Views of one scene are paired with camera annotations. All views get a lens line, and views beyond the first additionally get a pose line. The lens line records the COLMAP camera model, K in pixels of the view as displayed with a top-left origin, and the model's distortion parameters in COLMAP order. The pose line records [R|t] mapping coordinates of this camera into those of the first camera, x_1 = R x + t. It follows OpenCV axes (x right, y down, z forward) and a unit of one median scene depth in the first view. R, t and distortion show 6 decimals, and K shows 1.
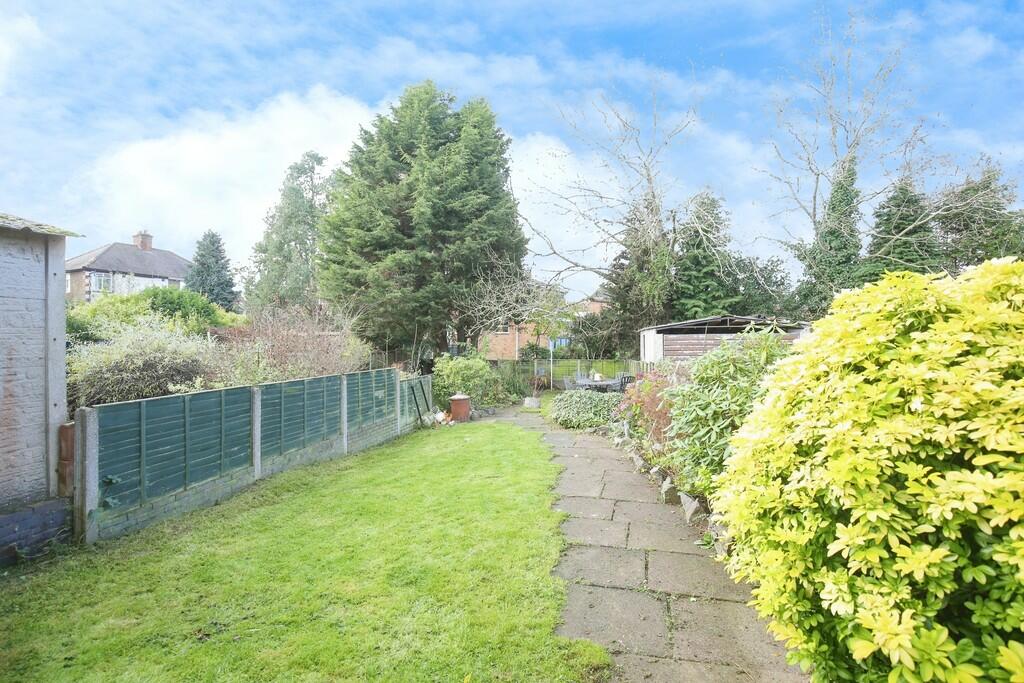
lens RADIAL K [[472.5, 0, 512.6], [0, 472.5, 341.9], [0, 0, 1]] dist [-0.021089, 0.002227]
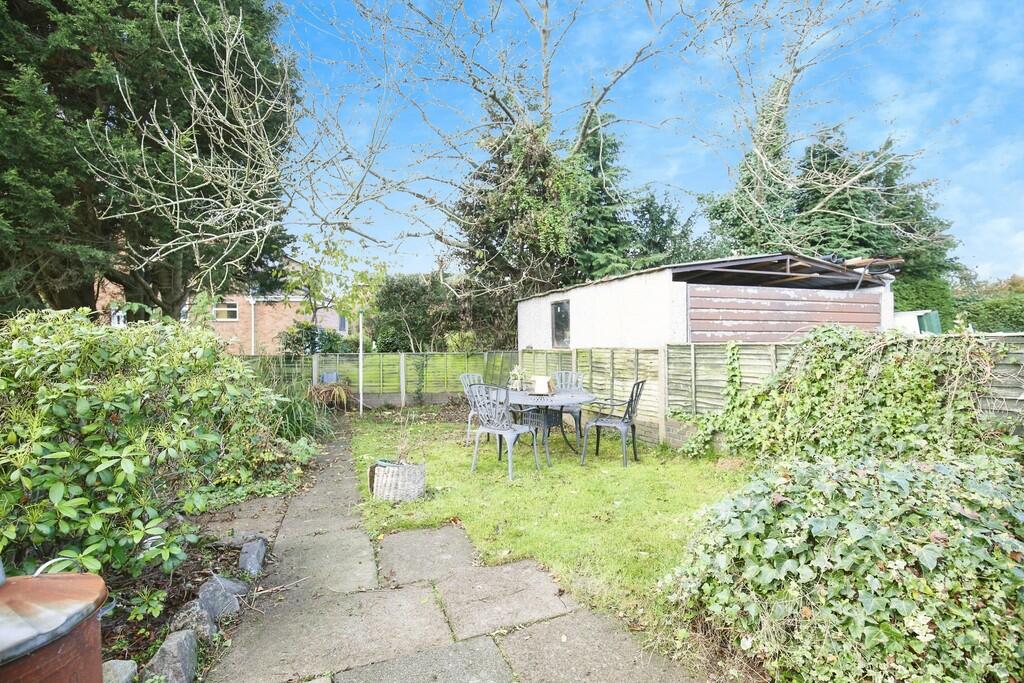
lens RADIAL K [[472.5, 0, 510.0], [0, 472.5, 346.2], [0, 0, 1]] dist [-0.021089, 0.002227]
pose [[0.860103, -0.000783, 0.510121, -0.036927], [-0.000775, 0.999996, 0.002842, 0.032460], [-0.510121, -0.002840, 0.860098, 0.541848]]
